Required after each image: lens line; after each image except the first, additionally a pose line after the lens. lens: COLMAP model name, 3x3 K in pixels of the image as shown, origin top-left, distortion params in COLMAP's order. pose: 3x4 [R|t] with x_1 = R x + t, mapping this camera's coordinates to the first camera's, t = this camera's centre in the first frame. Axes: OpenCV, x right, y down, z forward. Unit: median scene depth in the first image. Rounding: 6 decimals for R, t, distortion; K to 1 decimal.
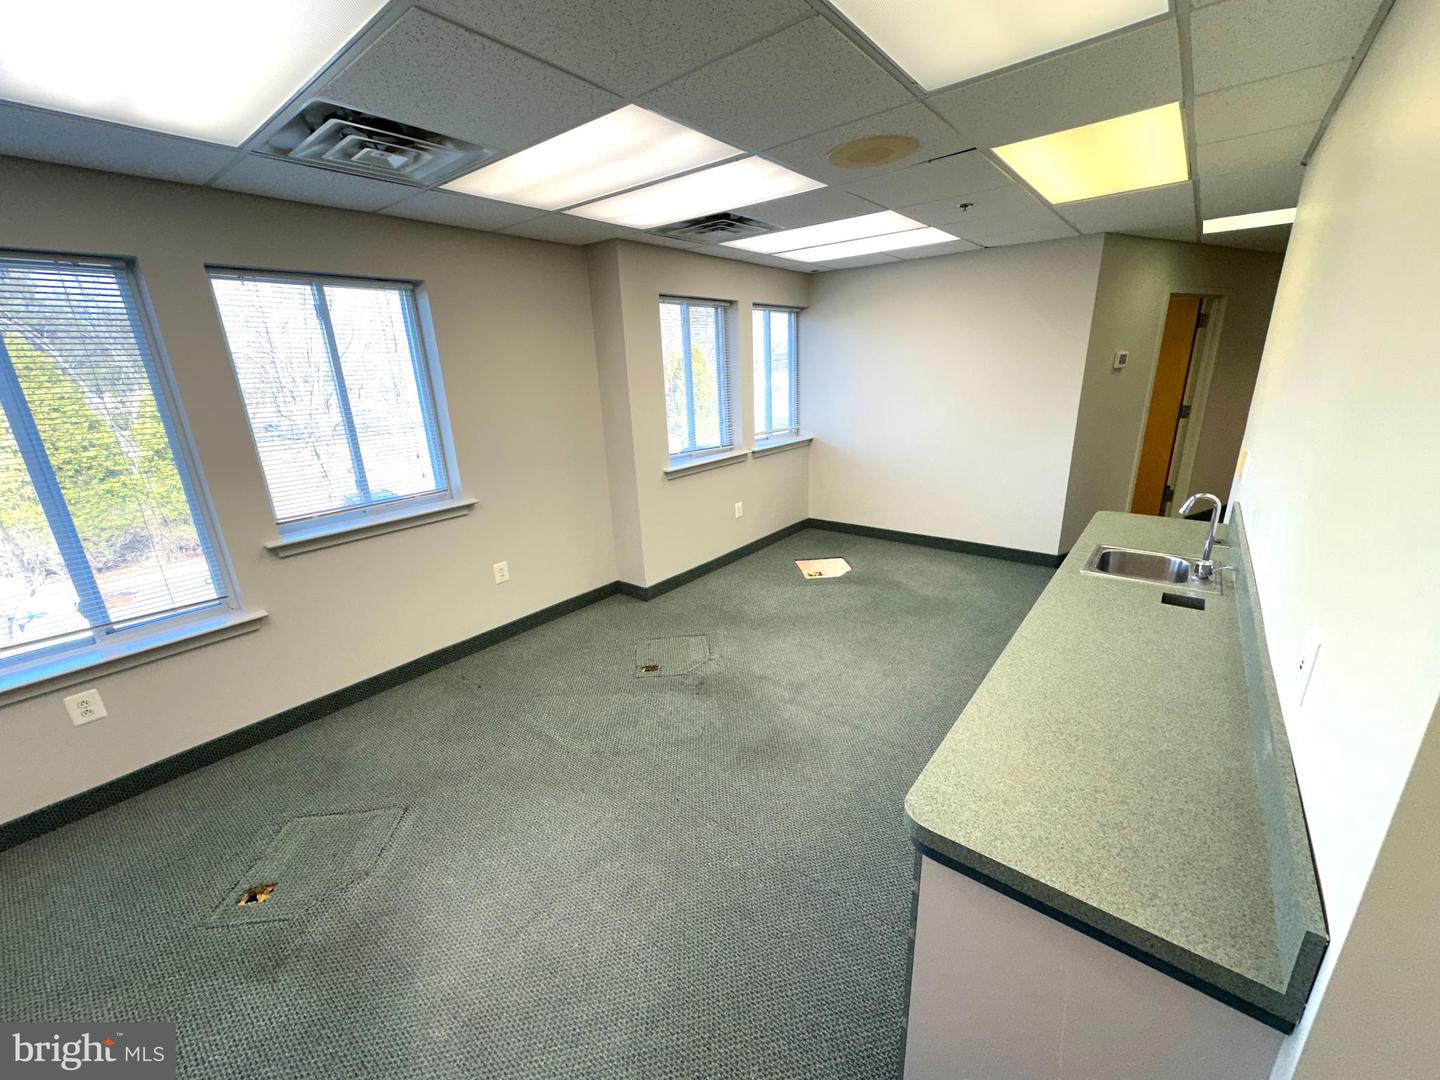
lens RADIAL K [[572.8, 0, 721.6], [0, 572.8, 542.6], [0, 0, 1]] dist [-0.001873, 0.000786]
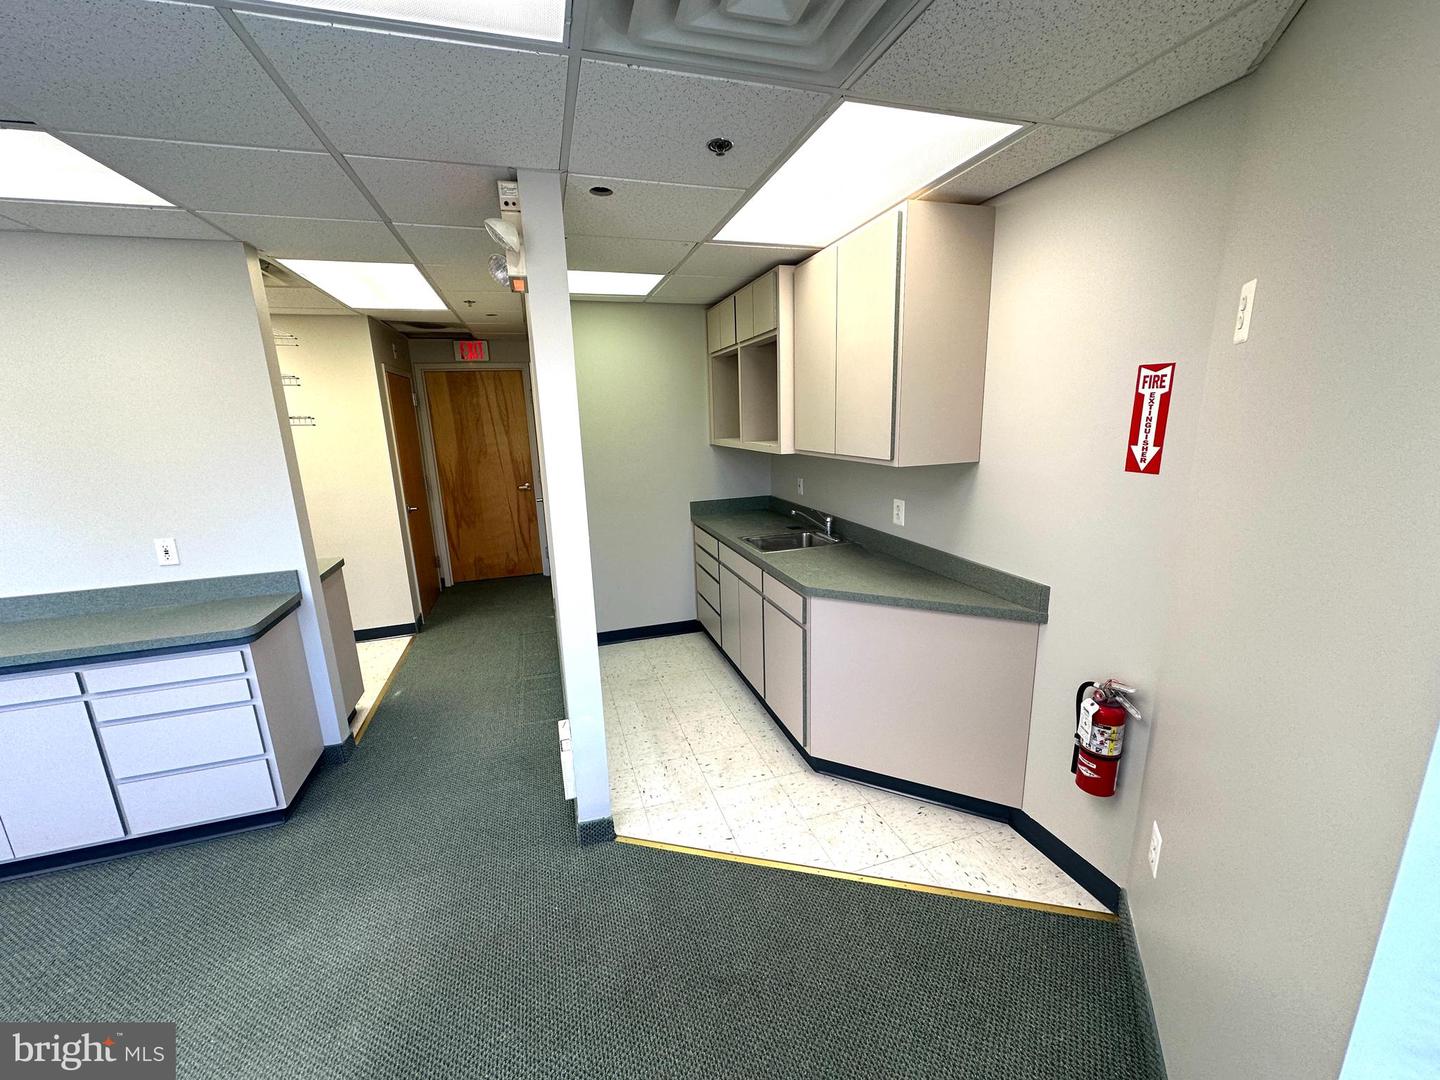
lens RADIAL K [[572.8, 0, 721.1], [0, 572.8, 541.0], [0, 0, 1]] dist [-0.001873, 0.000786]
pose [[-0.828422, -0.067728, 0.555995, -0.626700], [0.219769, 0.873752, 0.433887, -0.102250], [-0.515188, 0.481632, -0.708951, 0.376380]]
